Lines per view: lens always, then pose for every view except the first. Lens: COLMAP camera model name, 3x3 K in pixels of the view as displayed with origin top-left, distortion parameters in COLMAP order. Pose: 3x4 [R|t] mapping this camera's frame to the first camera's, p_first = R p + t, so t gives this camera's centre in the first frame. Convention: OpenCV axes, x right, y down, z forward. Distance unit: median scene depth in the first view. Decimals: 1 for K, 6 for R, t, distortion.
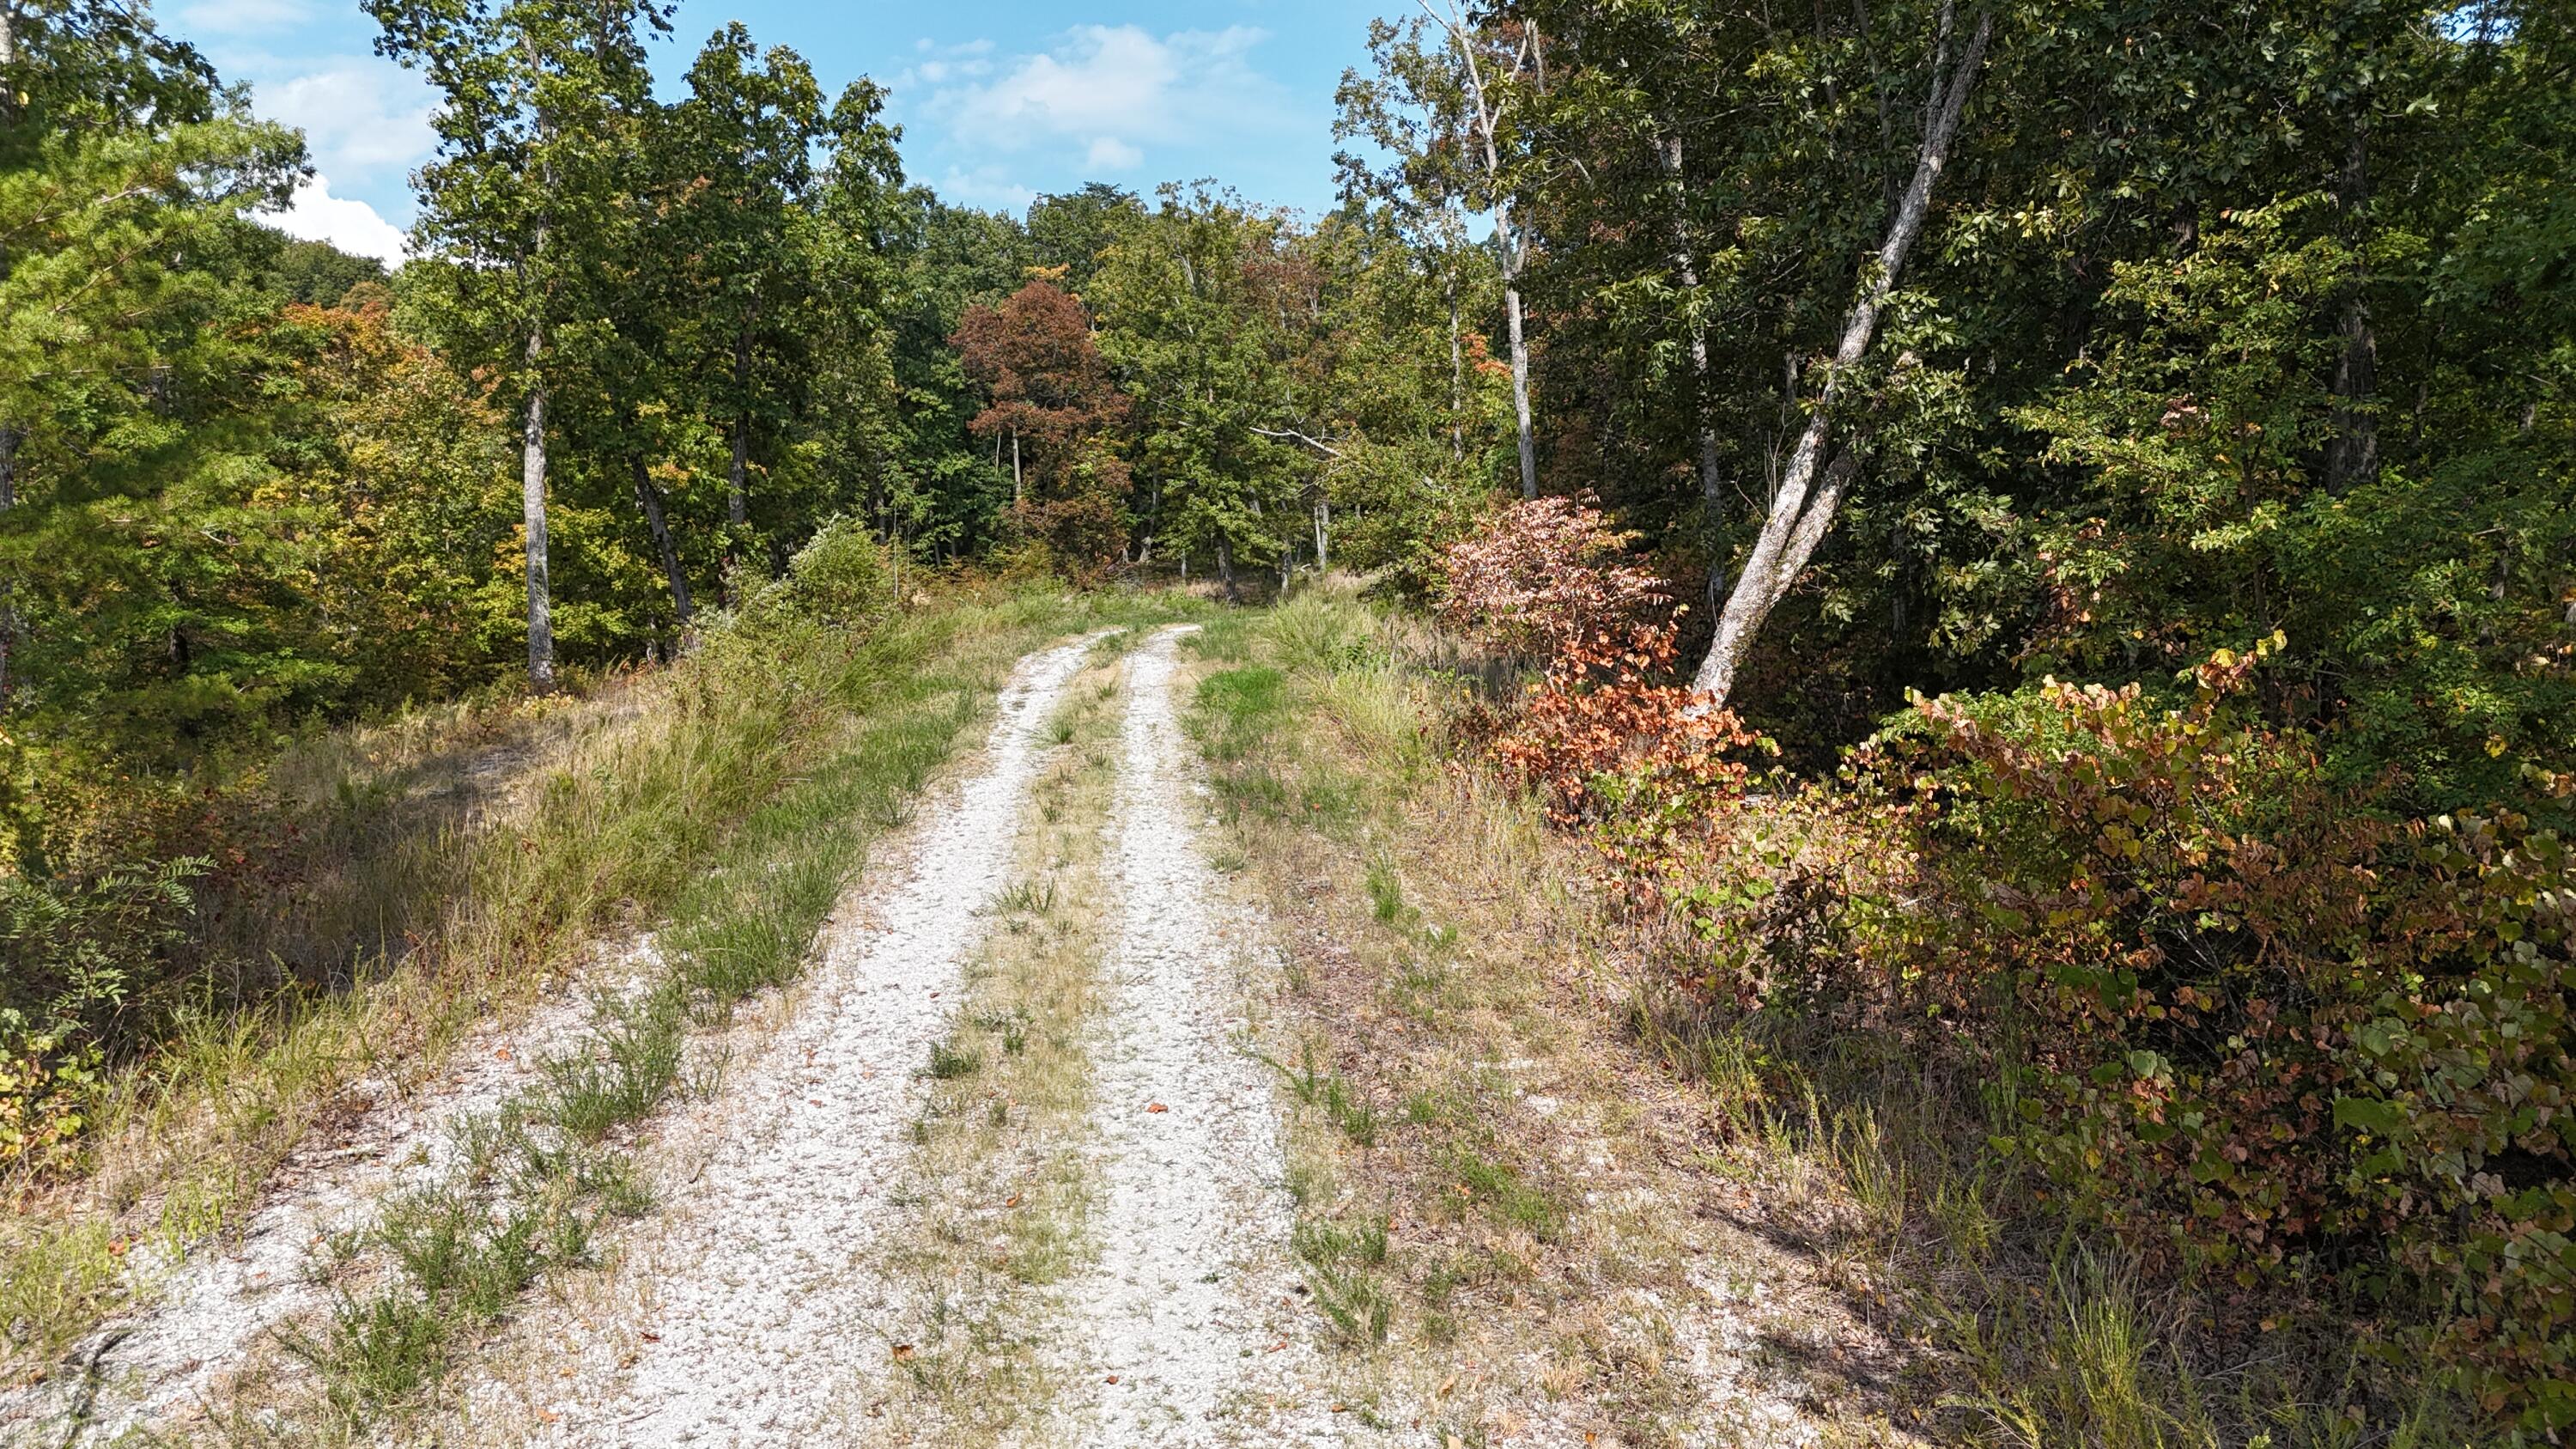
lens RADIAL K [[1889.3, 0, 1288.0], [0, 1889.3, 724.5], [0, 0, 1]] dist [0.001495, 0.002241]
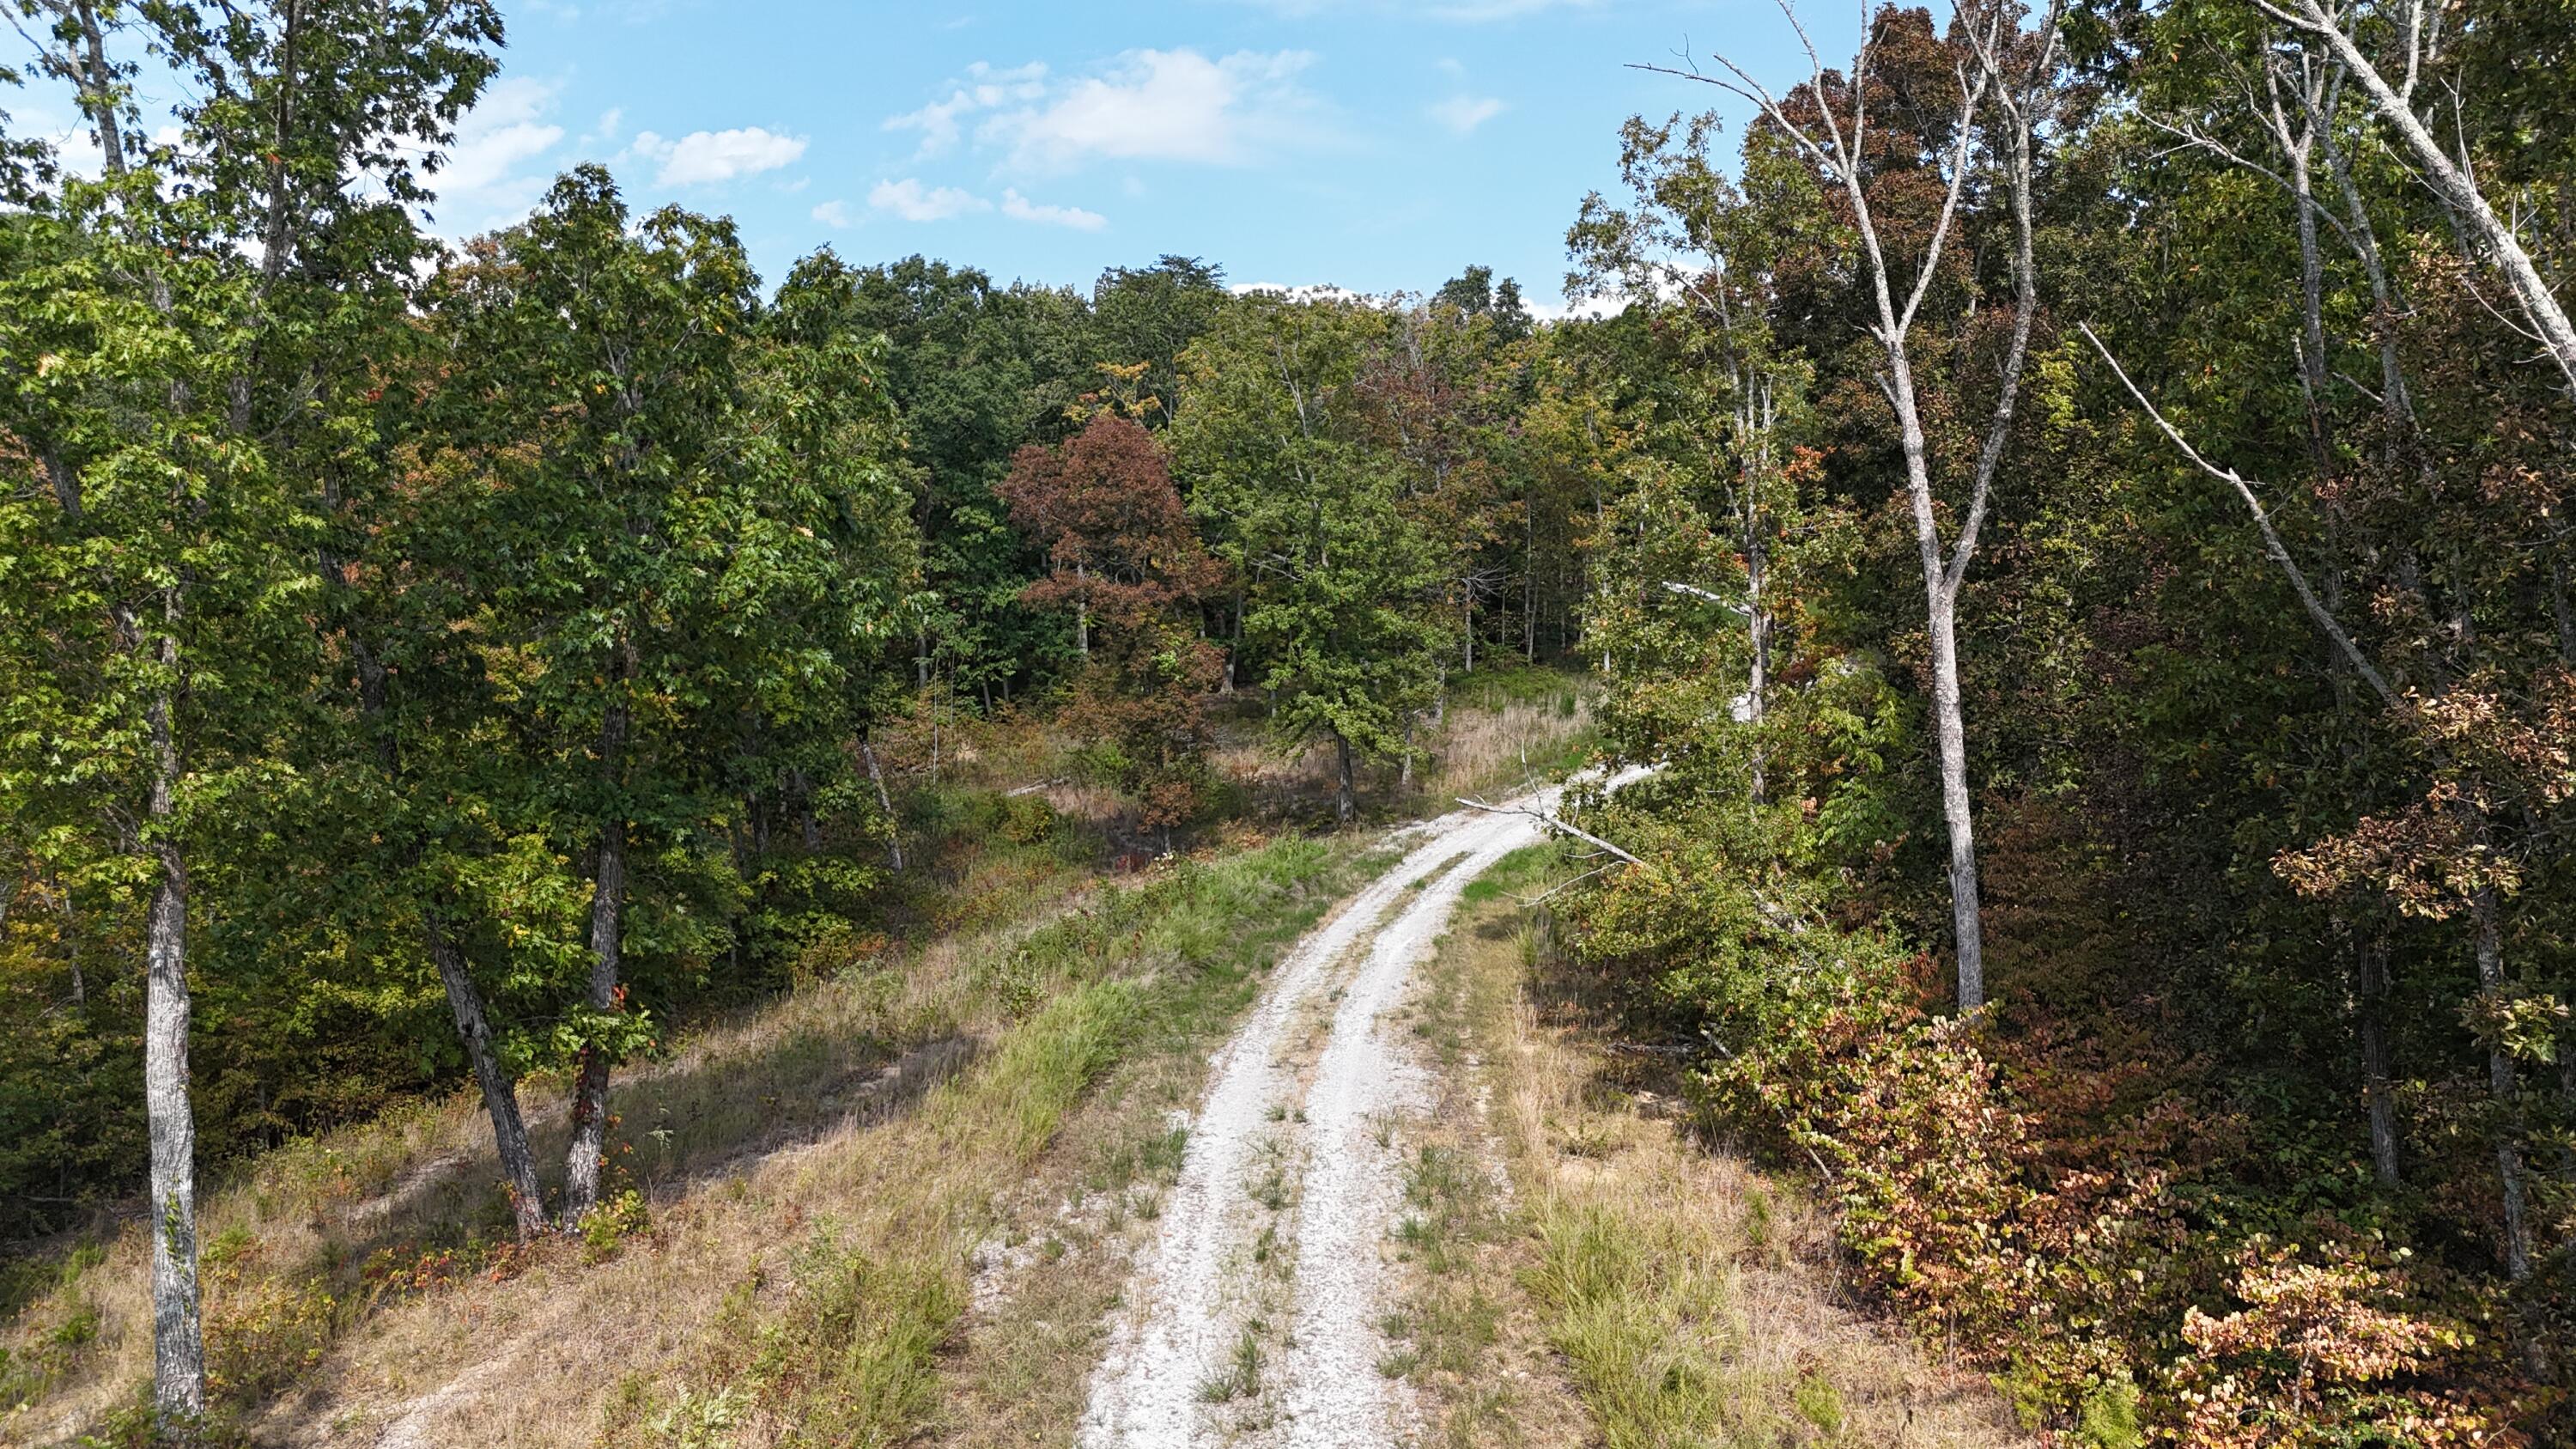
lens RADIAL K [[1924.7, 0, 1288.0], [0, 1924.7, 724.5], [0, 0, 1]] dist [0.062116, 0.004083]
pose [[0.999380, 0.007614, -0.034383, -0.028888], [-0.008397, 0.999707, -0.022687, -0.088967], [0.034200, 0.022961, 0.999151, 0.199211]]
